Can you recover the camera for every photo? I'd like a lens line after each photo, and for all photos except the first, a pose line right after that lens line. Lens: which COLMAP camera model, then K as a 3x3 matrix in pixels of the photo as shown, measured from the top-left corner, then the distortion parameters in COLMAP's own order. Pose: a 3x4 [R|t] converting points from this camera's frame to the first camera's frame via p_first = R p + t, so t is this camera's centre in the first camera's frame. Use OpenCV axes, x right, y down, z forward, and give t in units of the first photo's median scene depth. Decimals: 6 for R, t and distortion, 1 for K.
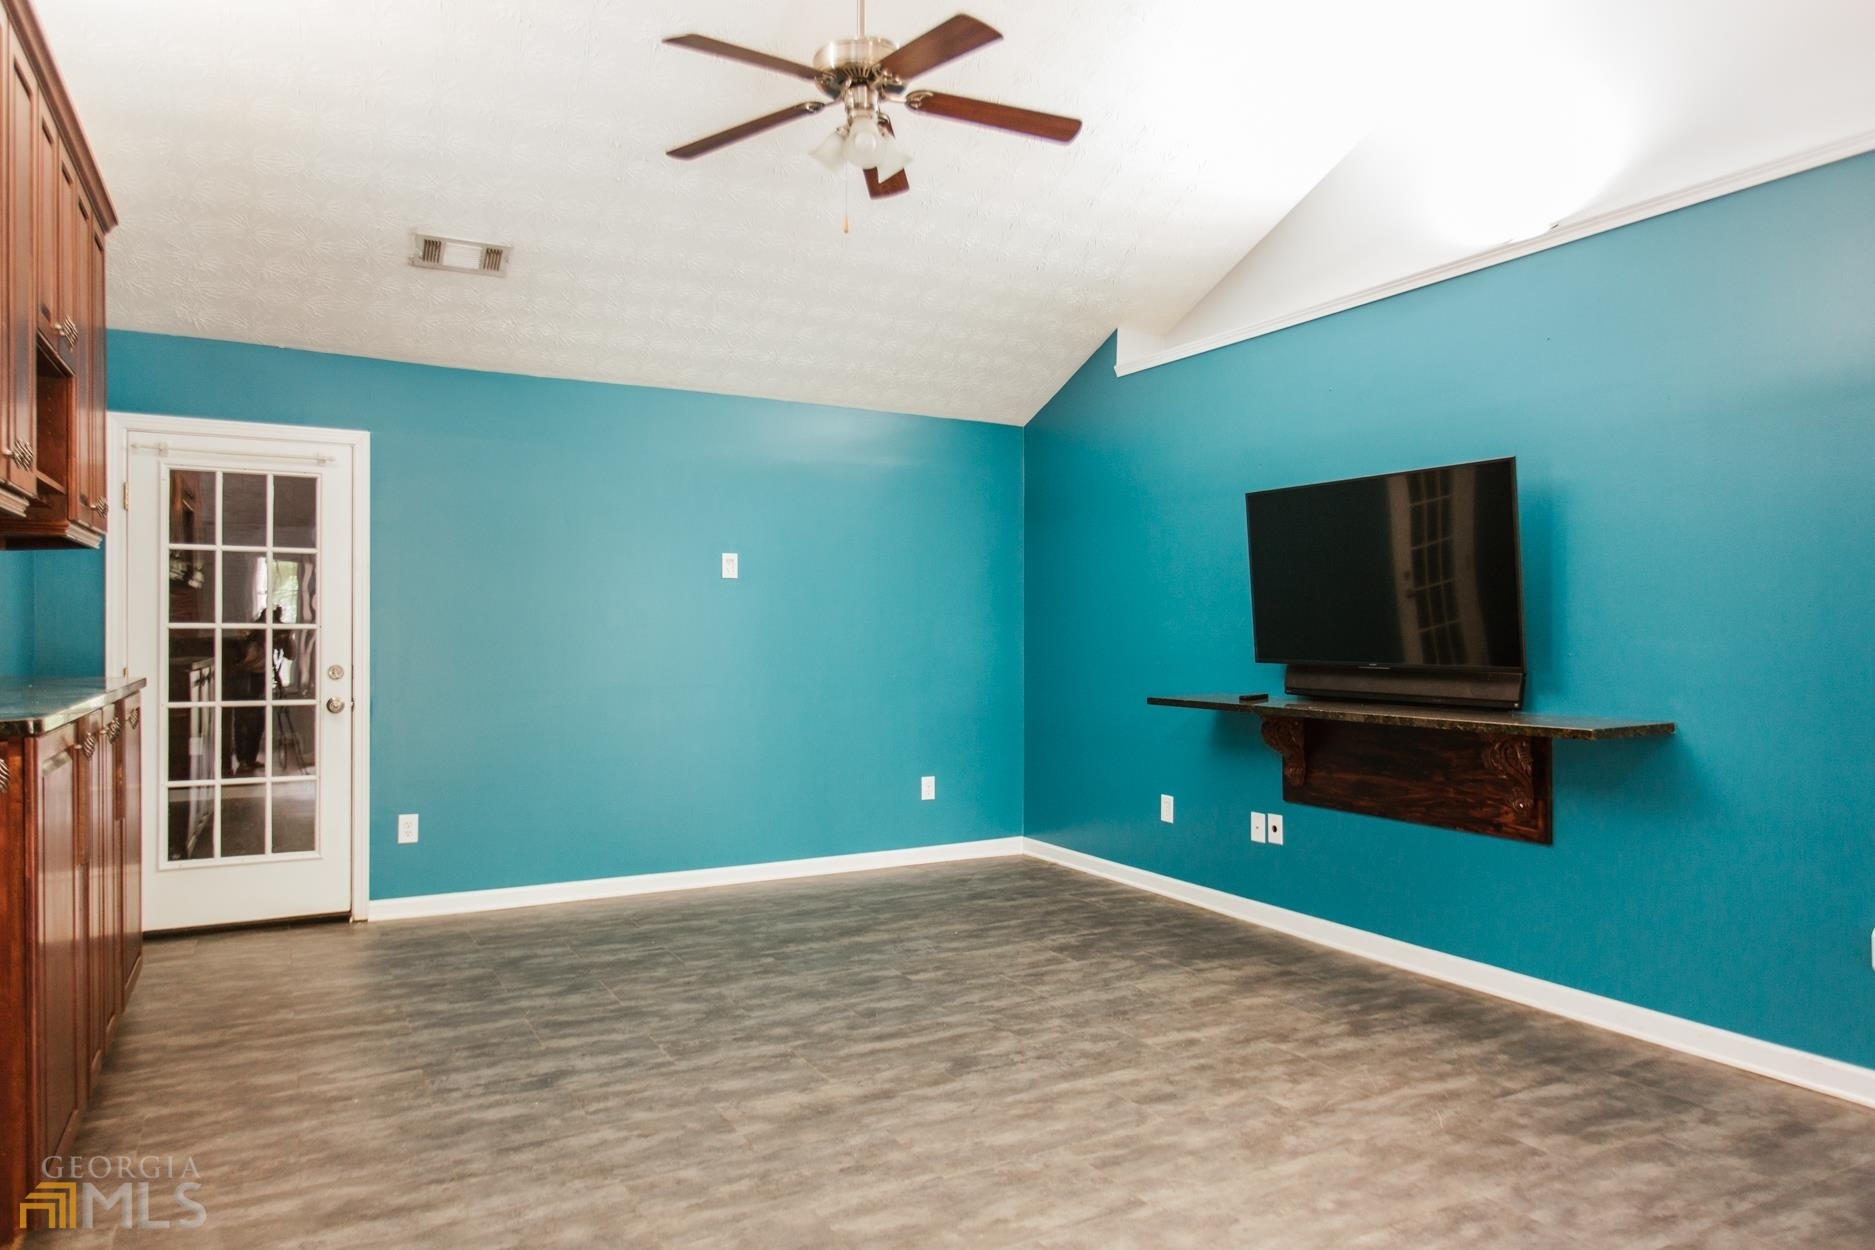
lens RADIAL K [[1184.4, 0, 919.2], [0, 1184.4, 628.4], [0, 0, 1]] dist [-0.006882, 0.006238]
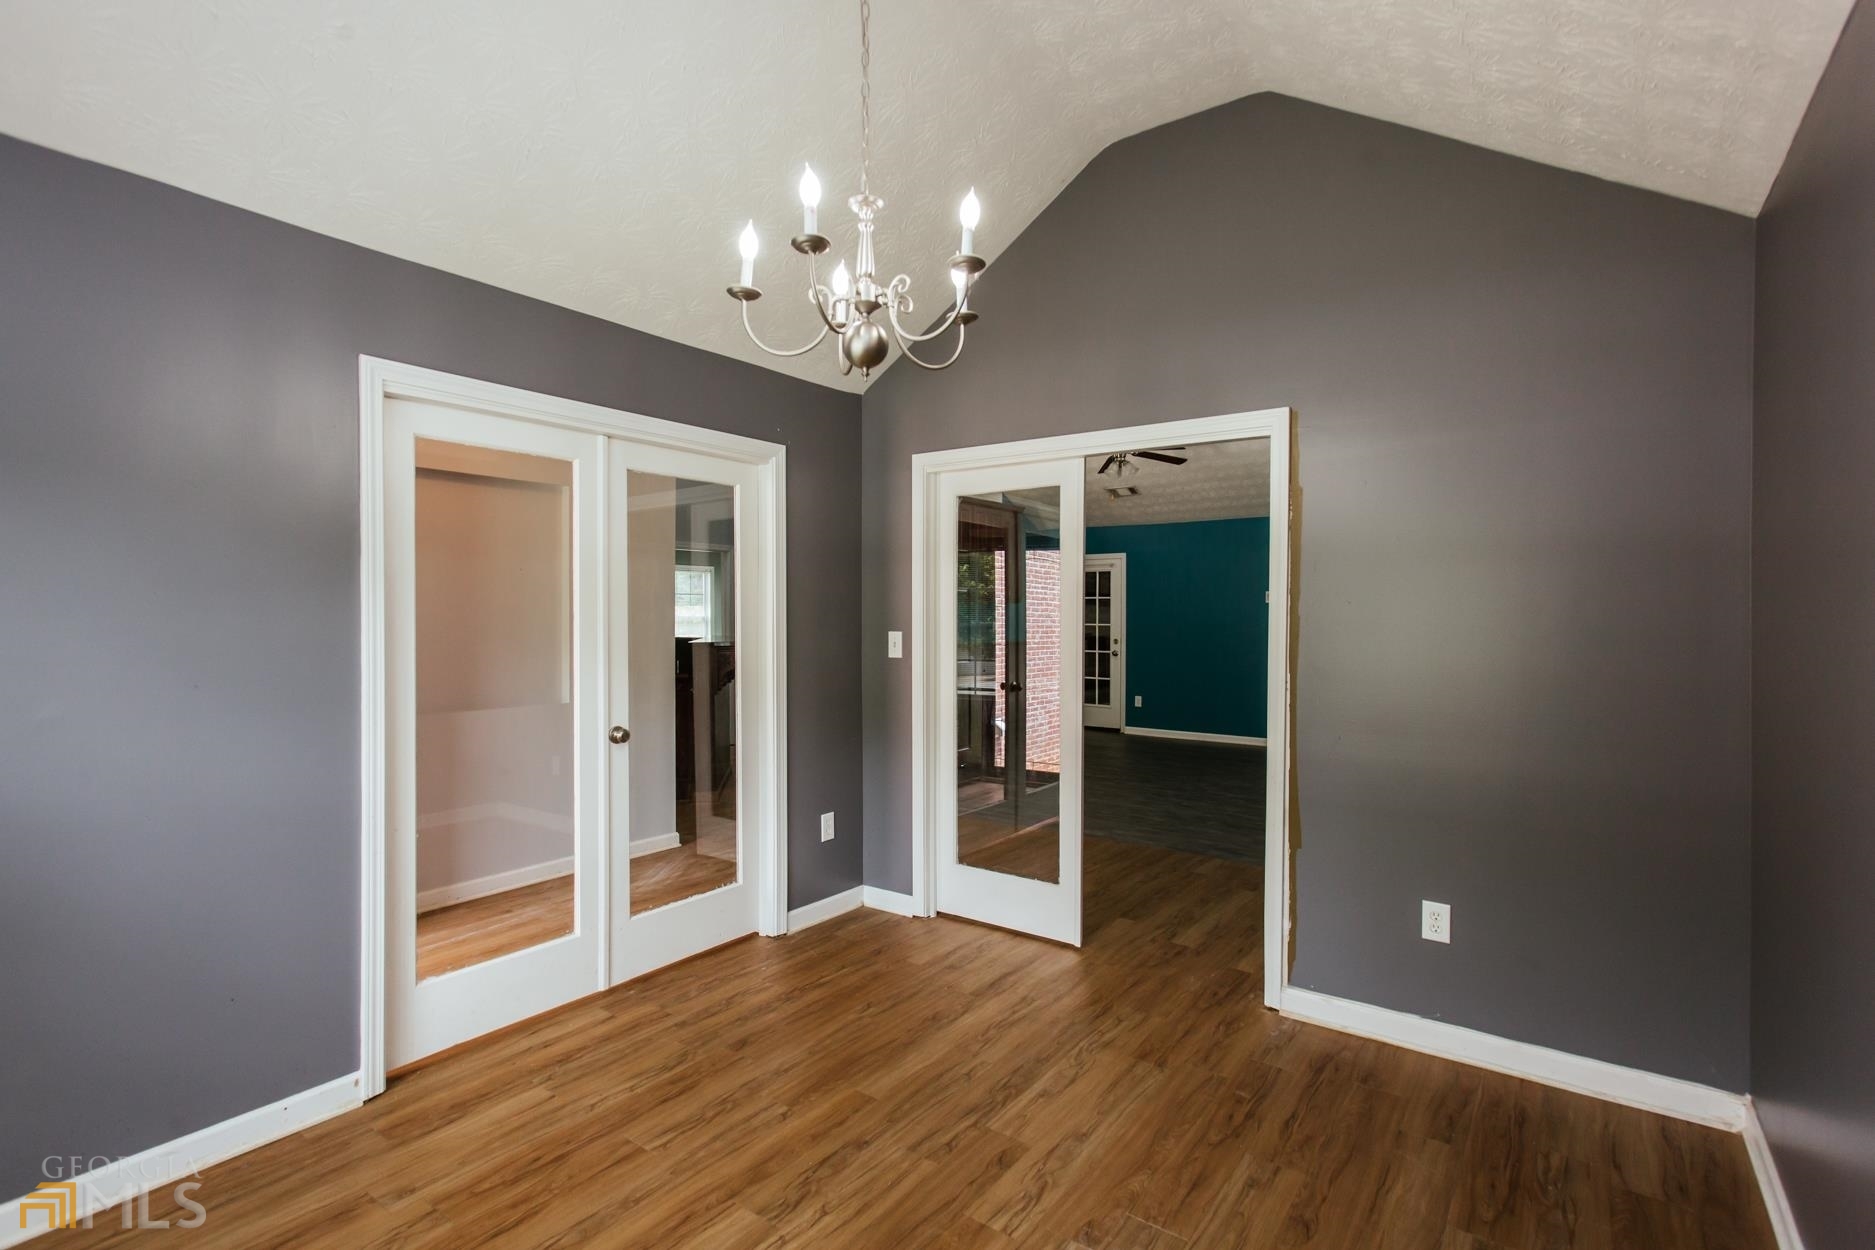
lens RADIAL K [[909.2, 0, 935.4], [0, 909.2, 618.6], [0, 0, 1]] dist [0.002226, 0.003074]
pose [[0.436460, 0.004401, -0.899713, 1.684239], [0.001313, 0.999984, 0.005529, -0.038614], [0.899723, -0.003594, 0.436448, -0.413675]]
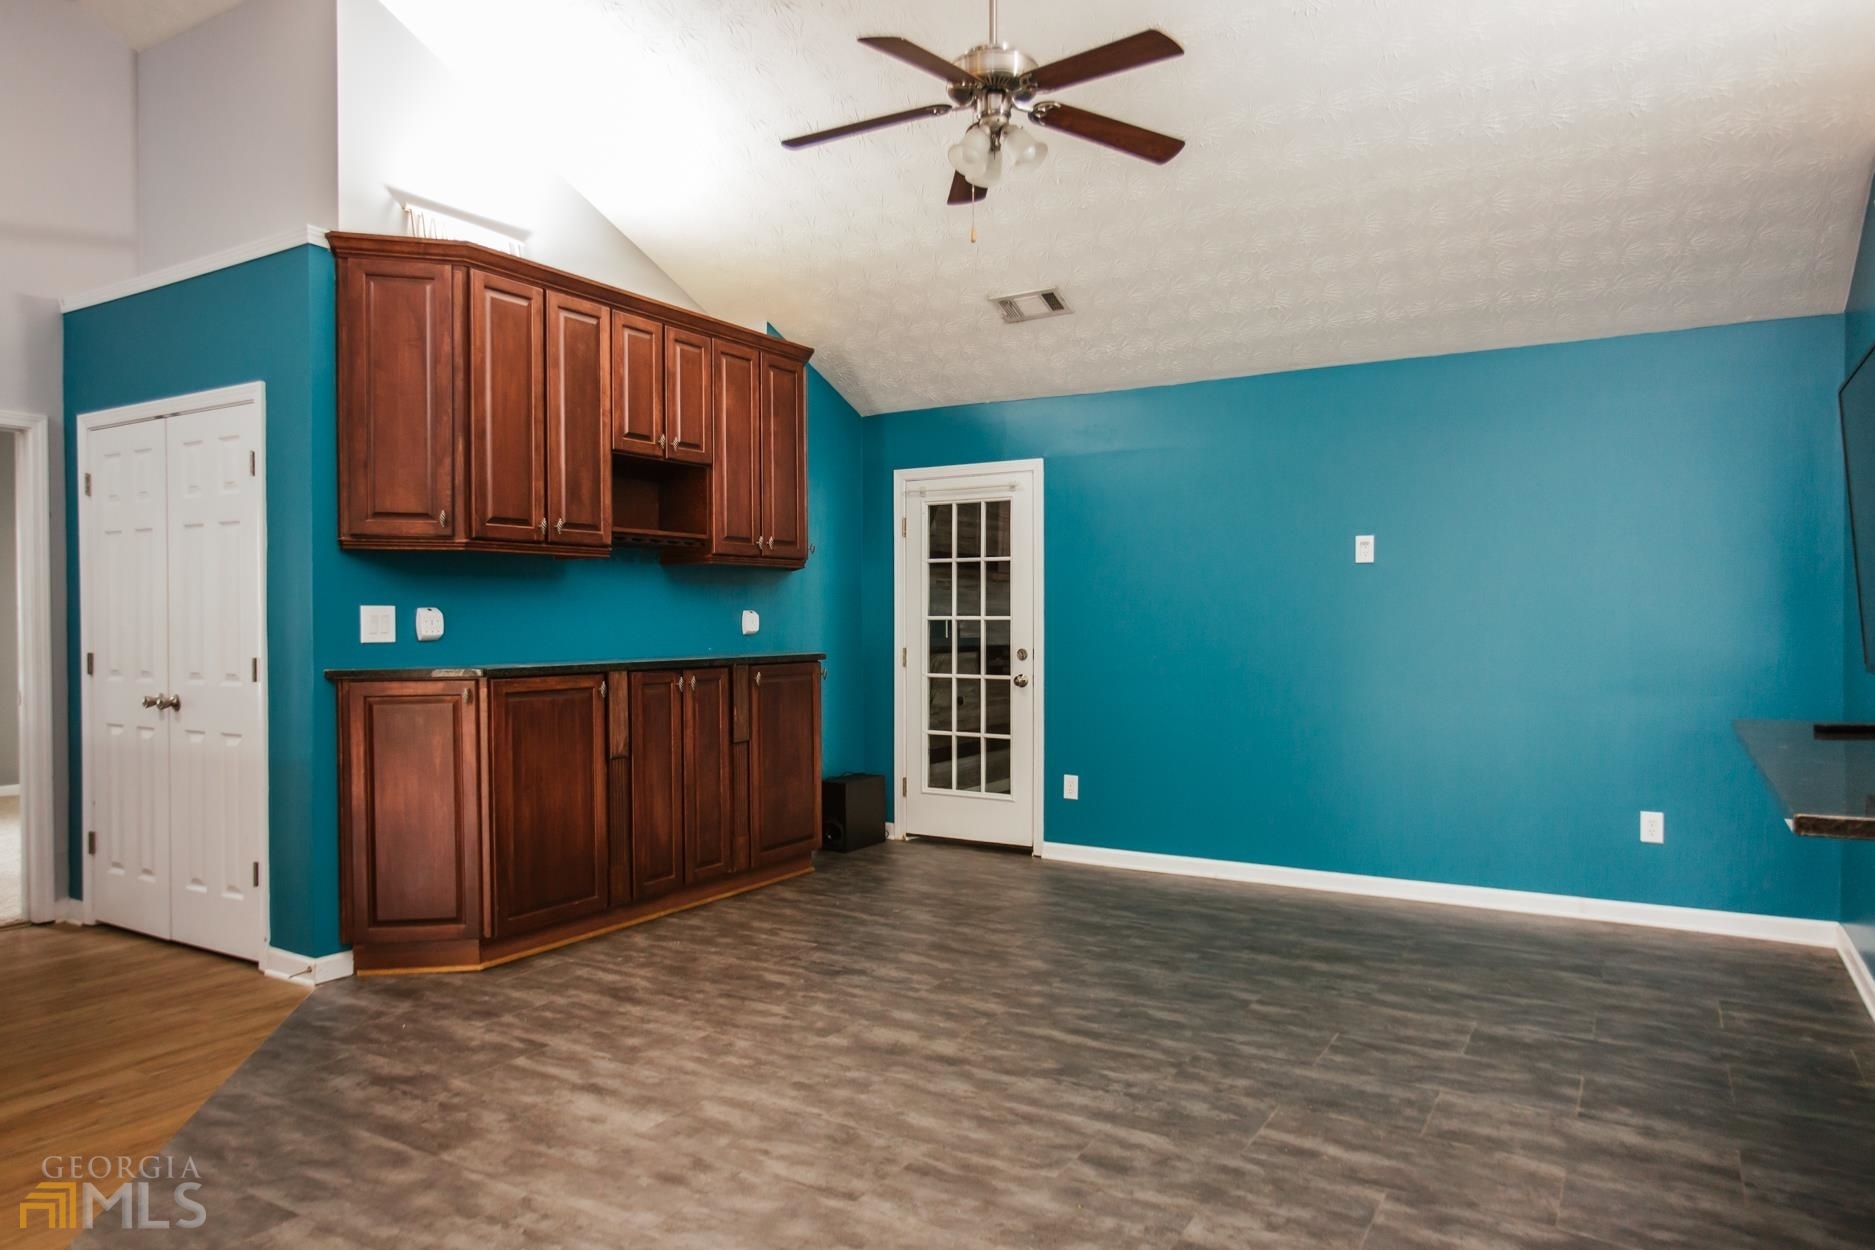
lens RADIAL K [[1184.4, 0, 922.8], [0, 1184.4, 629.6], [0, 0, 1]] dist [-0.006882, 0.006238]
pose [[0.500562, 0.003494, -0.865694, 0.740307], [0.005404, 0.999960, 0.007161, 0.001844], [0.865684, -0.008263, 0.500523, 0.385944]]
